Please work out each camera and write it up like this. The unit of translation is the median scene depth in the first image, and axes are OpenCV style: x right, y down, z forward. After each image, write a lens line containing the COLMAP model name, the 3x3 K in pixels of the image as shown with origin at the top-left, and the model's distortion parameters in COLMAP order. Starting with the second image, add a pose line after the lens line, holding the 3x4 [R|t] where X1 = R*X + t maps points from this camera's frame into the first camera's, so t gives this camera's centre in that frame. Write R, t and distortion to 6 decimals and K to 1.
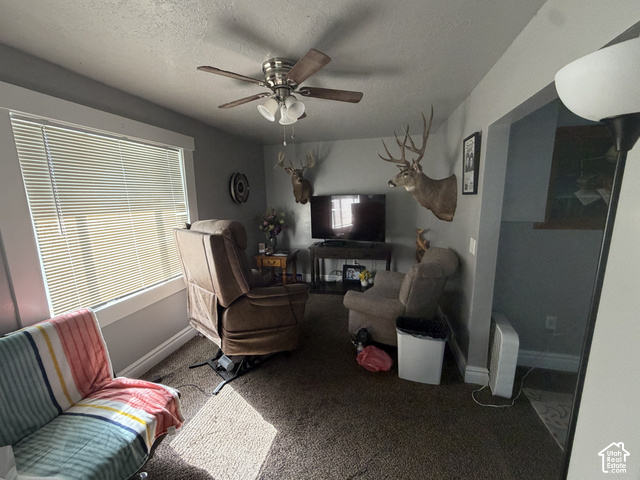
lens RADIAL K [[261.9, 0, 320.7], [0, 261.9, 238.3], [0, 0, 1]] dist [-0.002550, 0.000845]
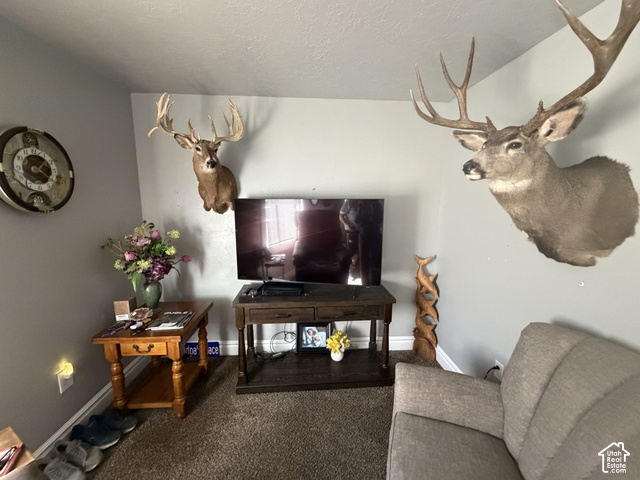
lens RADIAL K [[261.9, 0, 318.6], [0, 261.9, 240.7], [0, 0, 1]] dist [-0.002550, 0.000845]
pose [[0.958004, -0.015818, 0.286318, -0.028976], [0.017895, 0.999829, -0.004638, -0.072871], [-0.286196, 0.009567, 0.958123, 0.463634]]
